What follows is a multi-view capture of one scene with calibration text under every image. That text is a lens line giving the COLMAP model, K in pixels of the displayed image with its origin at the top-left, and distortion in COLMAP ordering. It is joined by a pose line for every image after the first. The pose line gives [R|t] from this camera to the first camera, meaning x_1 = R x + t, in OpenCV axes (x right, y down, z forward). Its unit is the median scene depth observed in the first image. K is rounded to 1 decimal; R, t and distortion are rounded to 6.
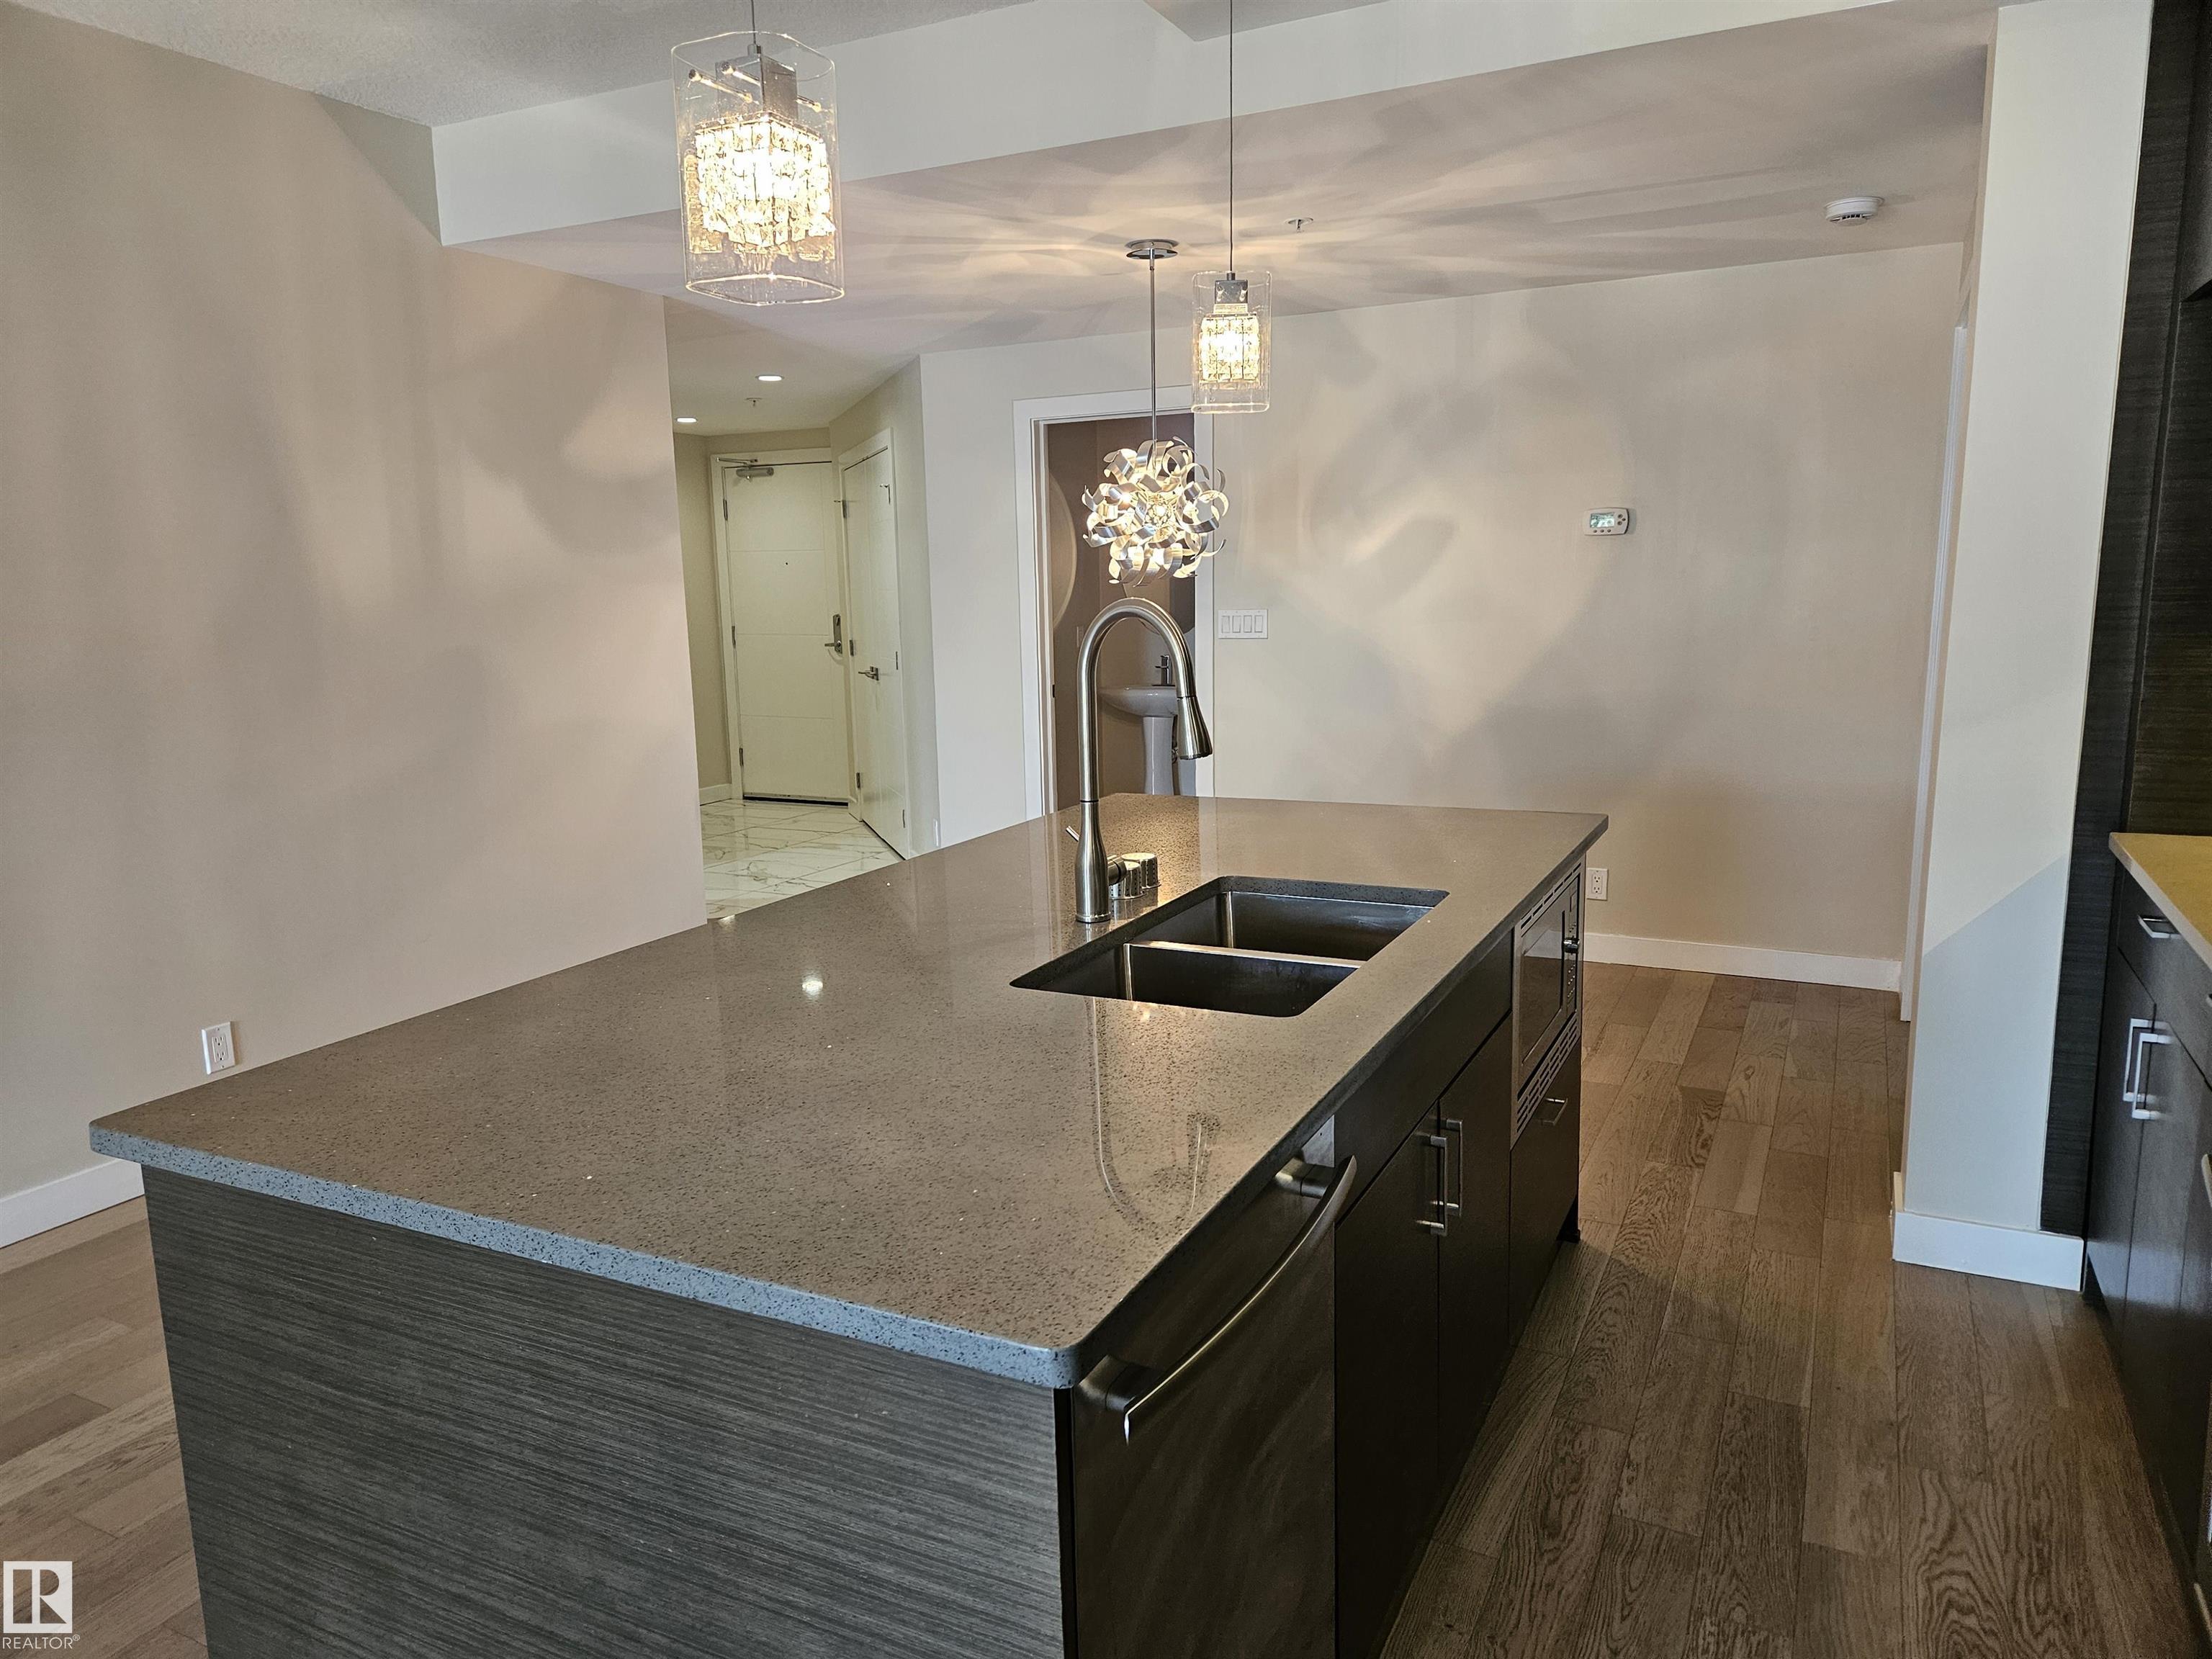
lens RADIAL K [[1487.6, 0, 1099.9], [0, 1487.6, 848.6], [0, 0, 1]] dist [0.044084, -0.012103]
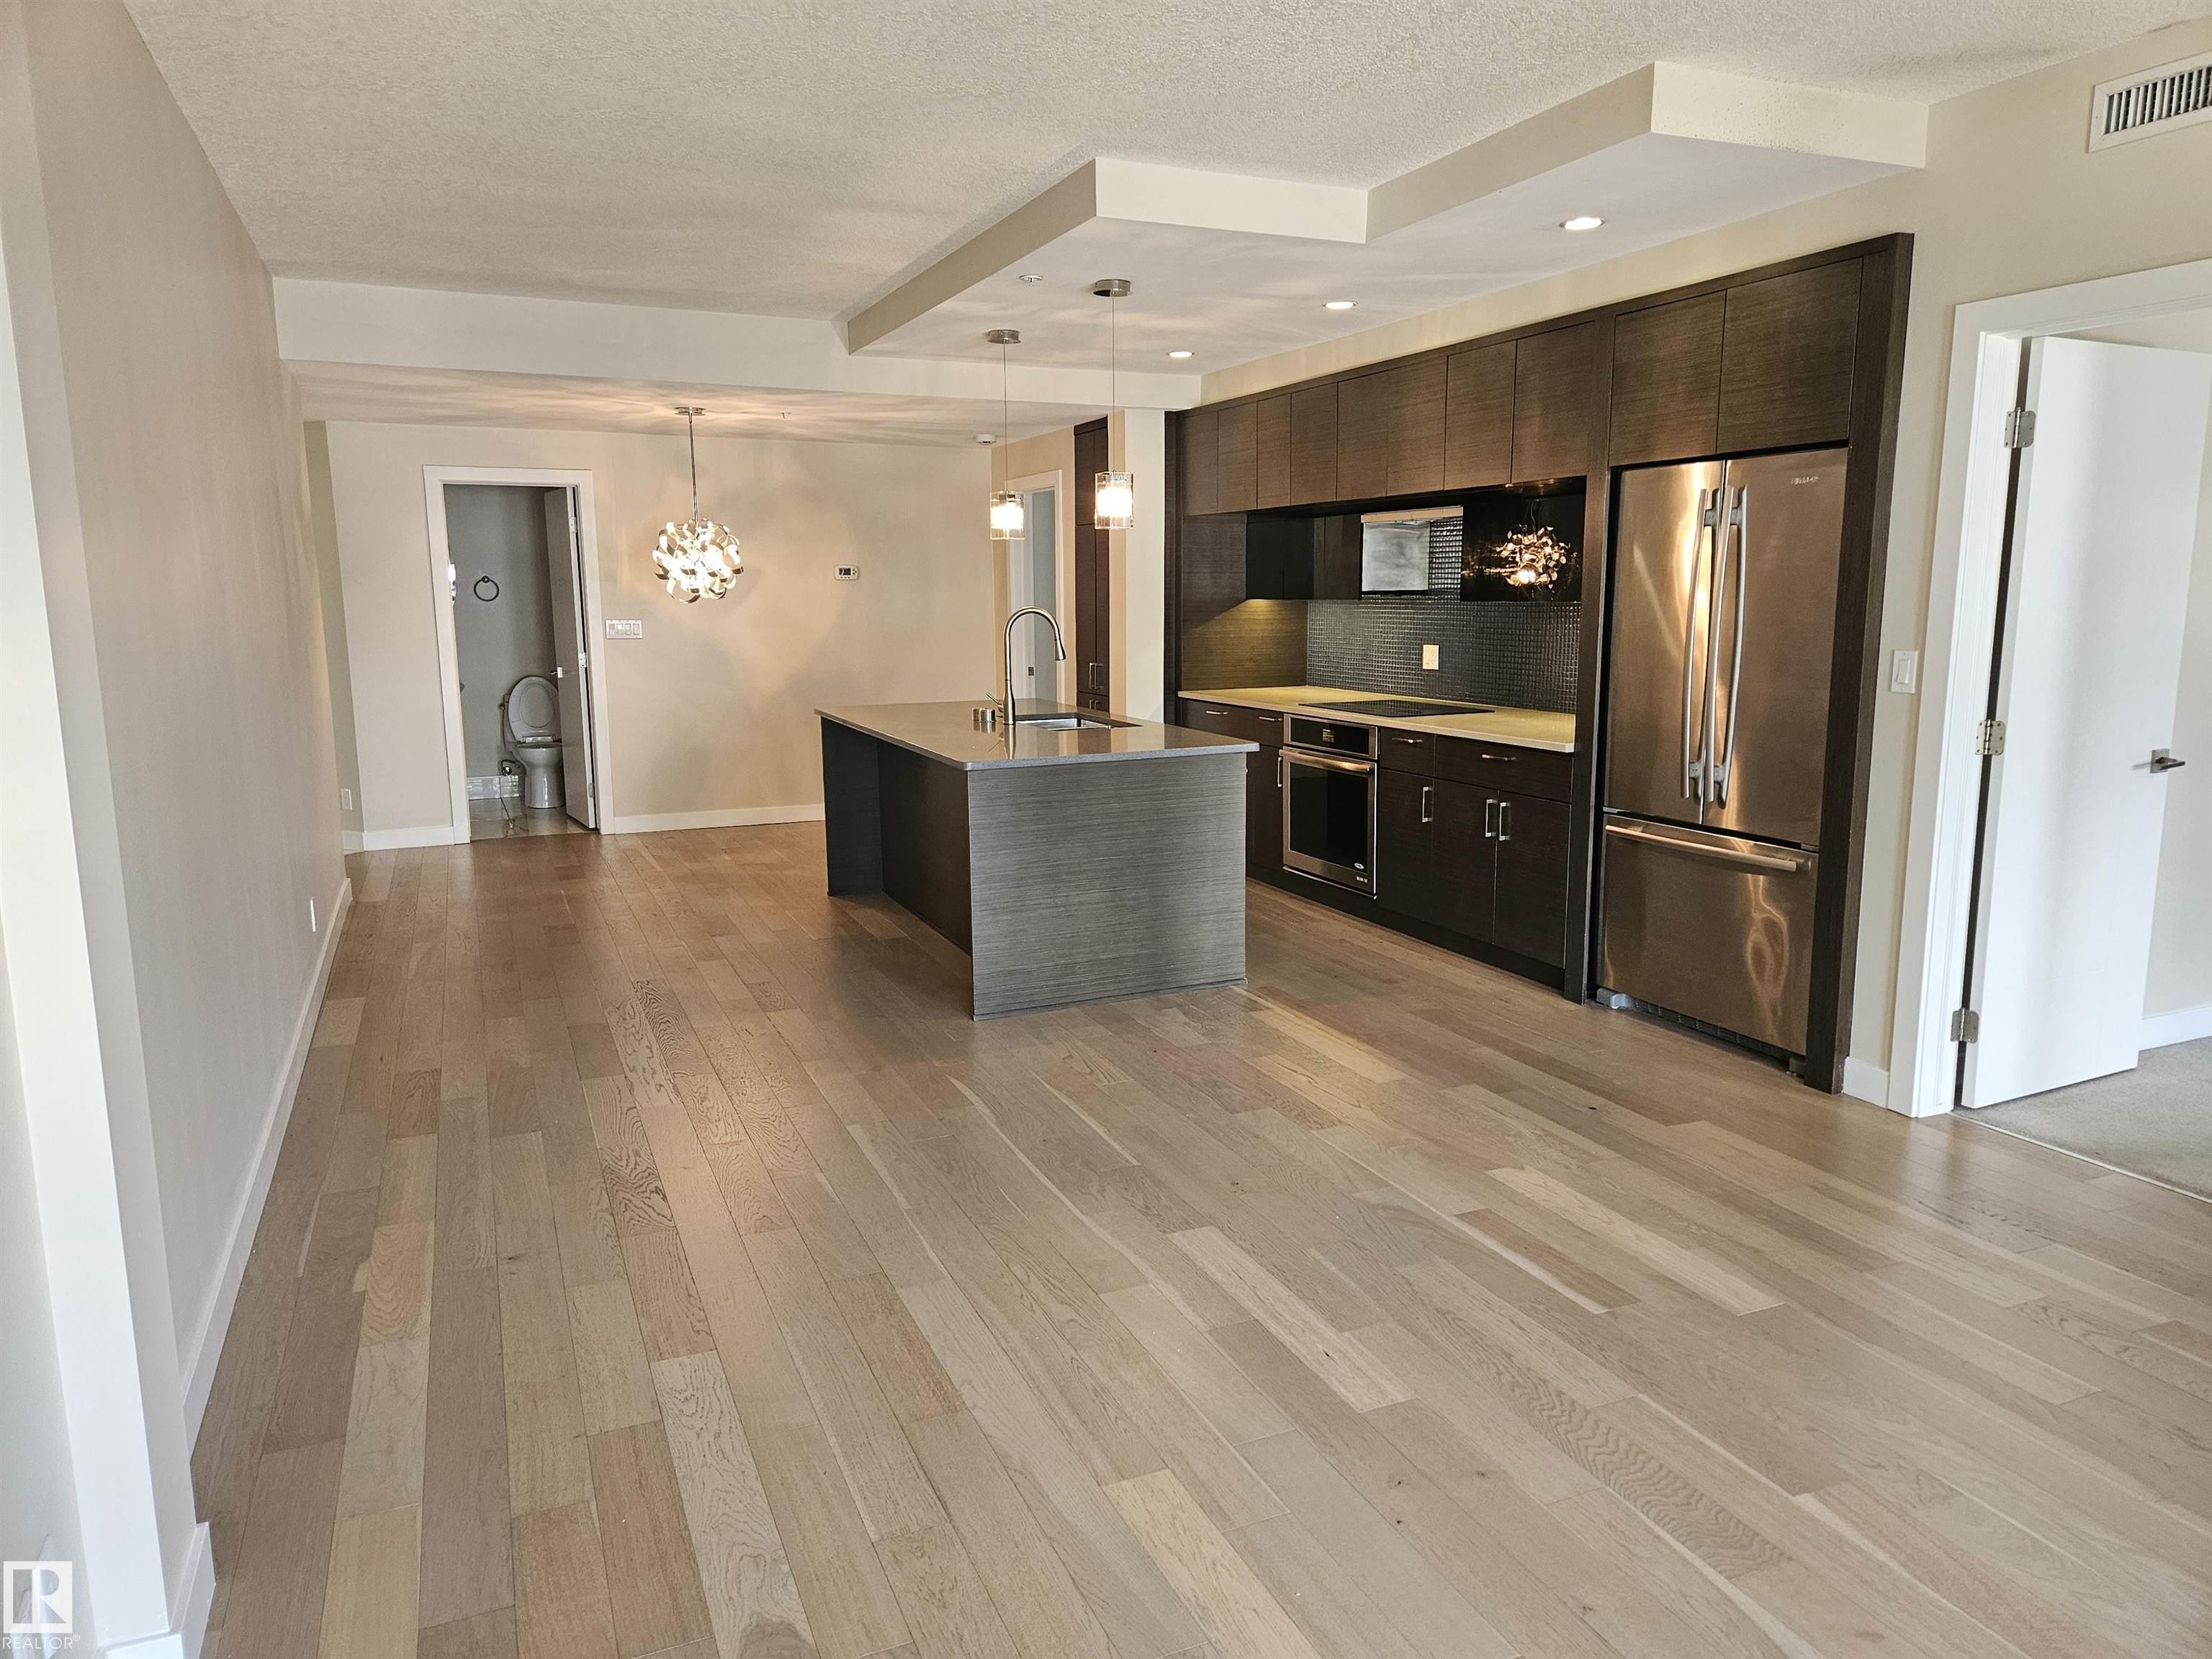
lens RADIAL K [[1487.6, 0, 1115.1], [0, 1487.6, 838.6], [0, 0, 1]] dist [0.044084, -0.012103]
pose [[0.631935, -0.112225, 0.766853, -1.700157], [0.129376, 0.990852, 0.038393, 0.145041], [-0.764147, 0.074951, 0.640673, -0.738596]]
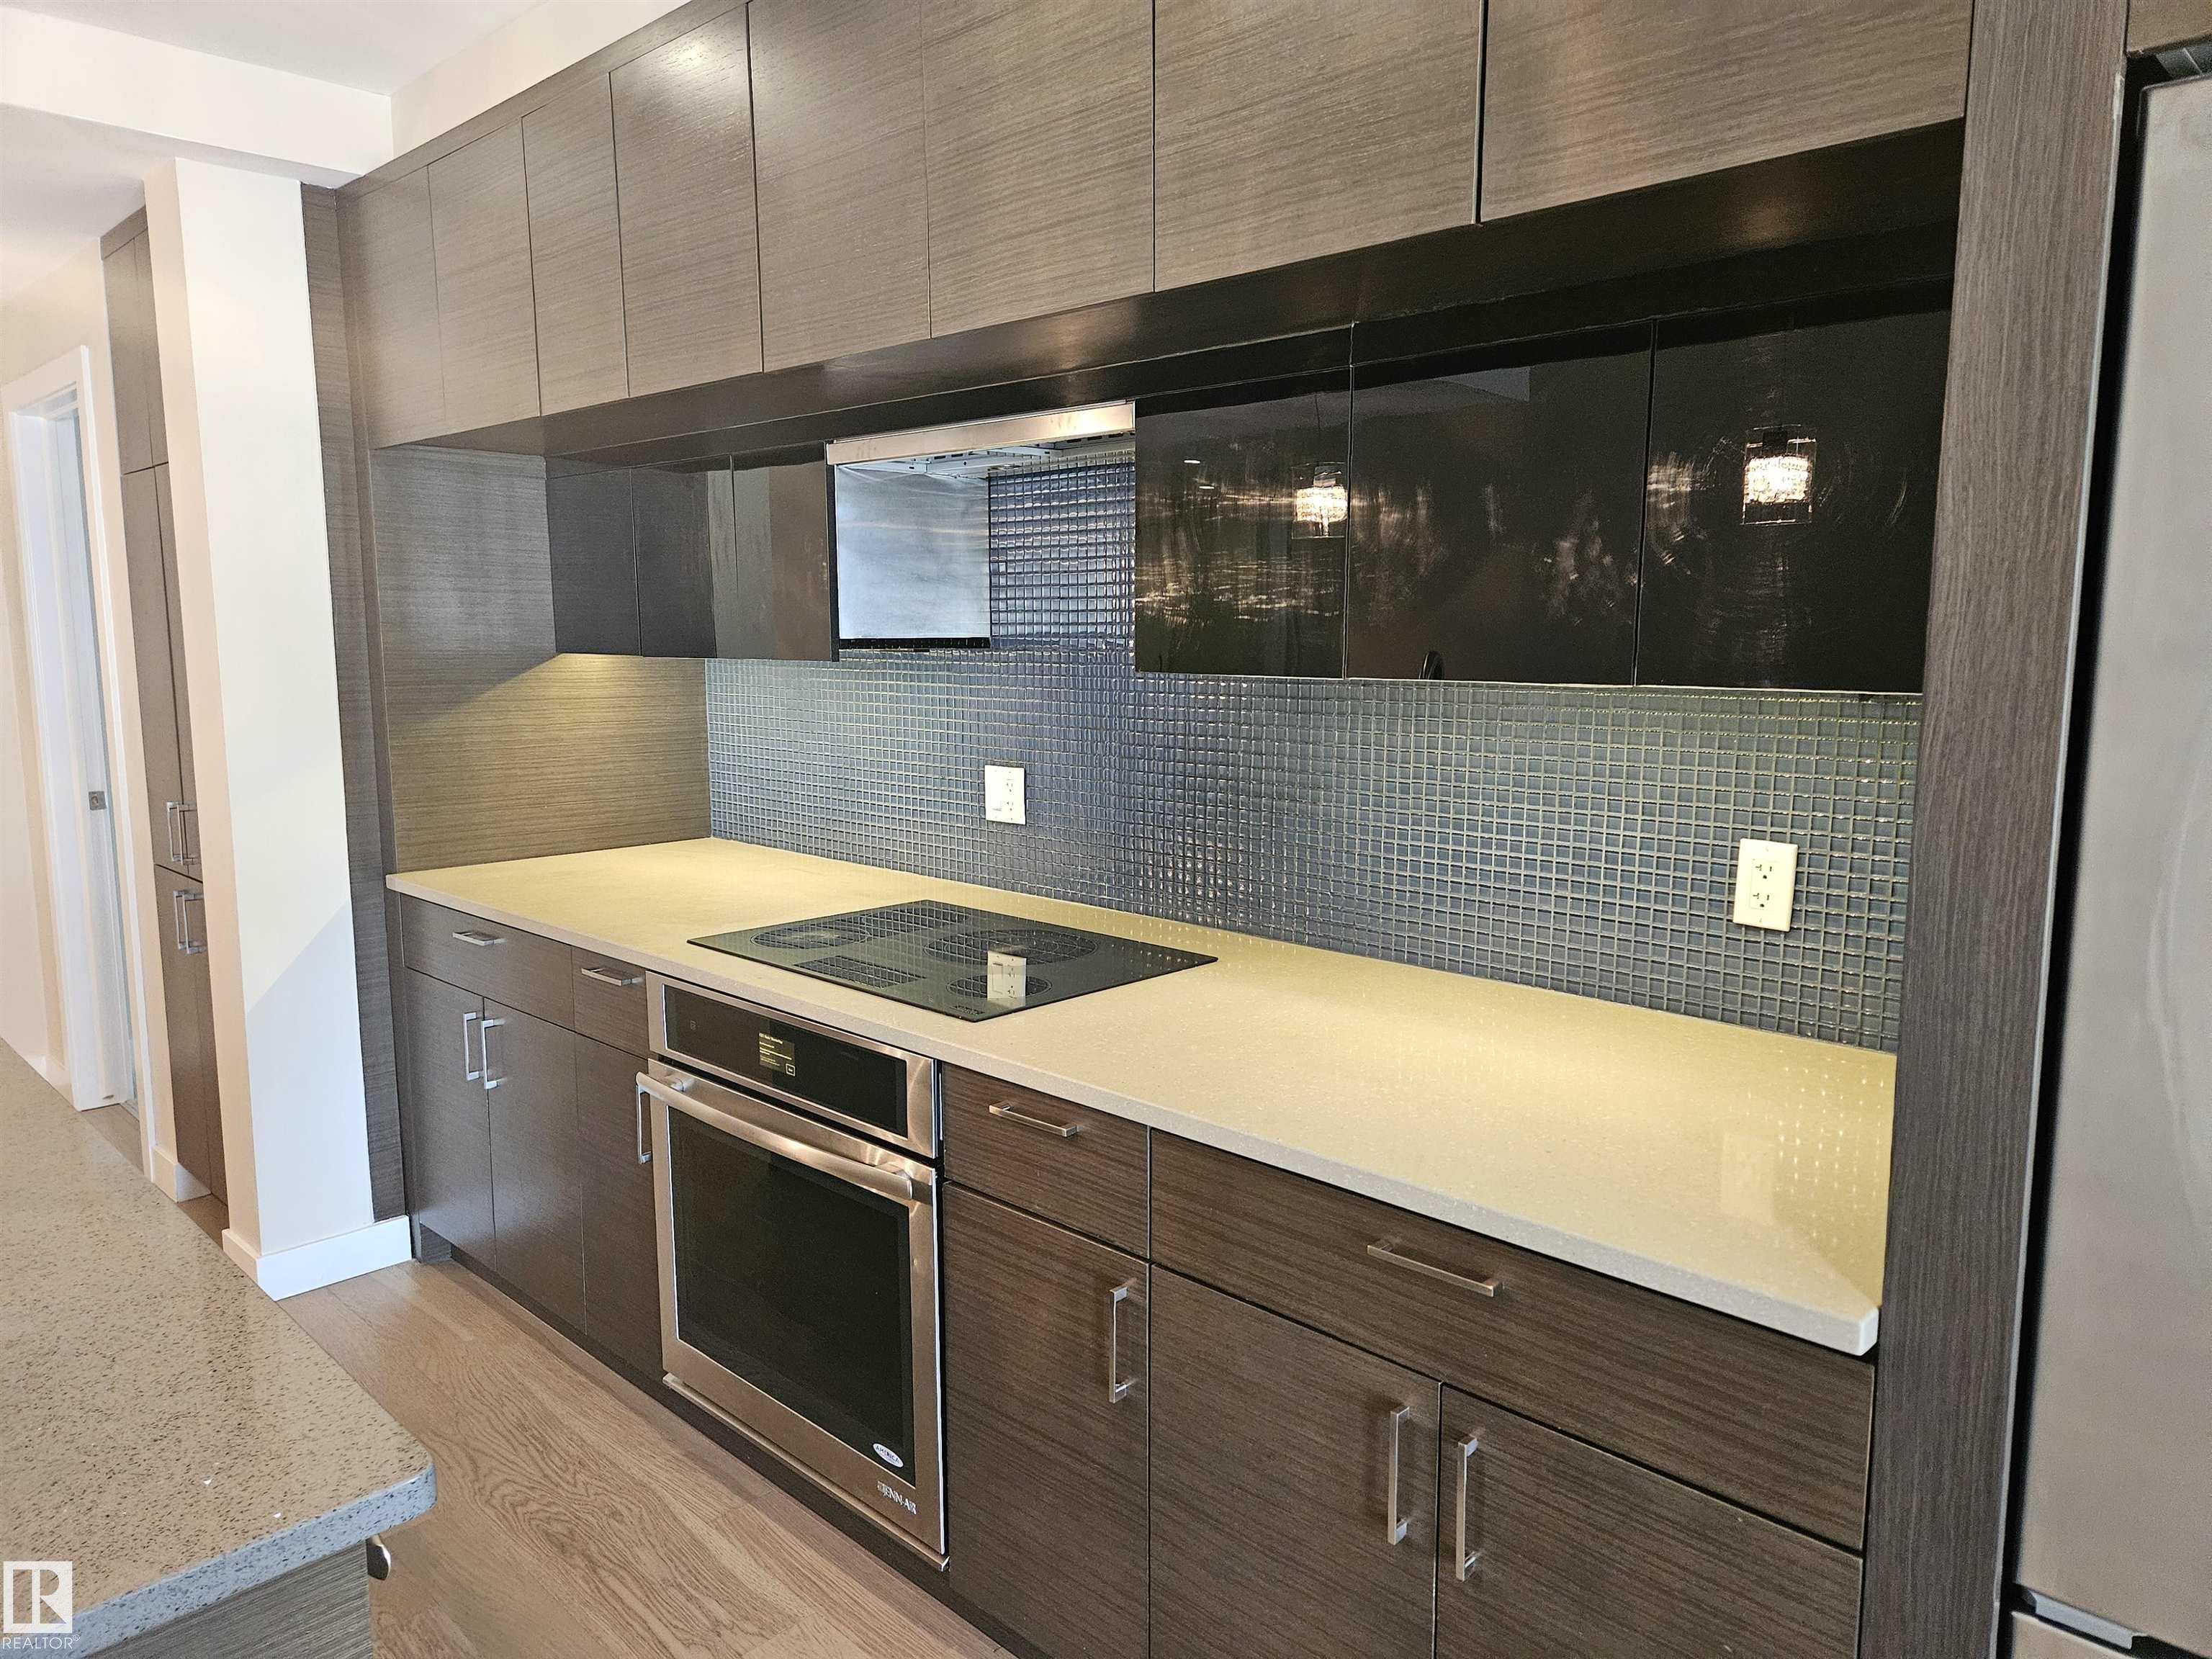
lens RADIAL K [[1487.6, 0, 1118.1], [0, 1487.6, 818.7], [0, 0, 1]] dist [0.044084, -0.012103]
pose [[0.294852, -0.101072, 0.950183, -0.330569], [0.162312, 0.985237, 0.054433, -0.028140], [-0.941657, 0.138177, 0.306904, 0.078332]]
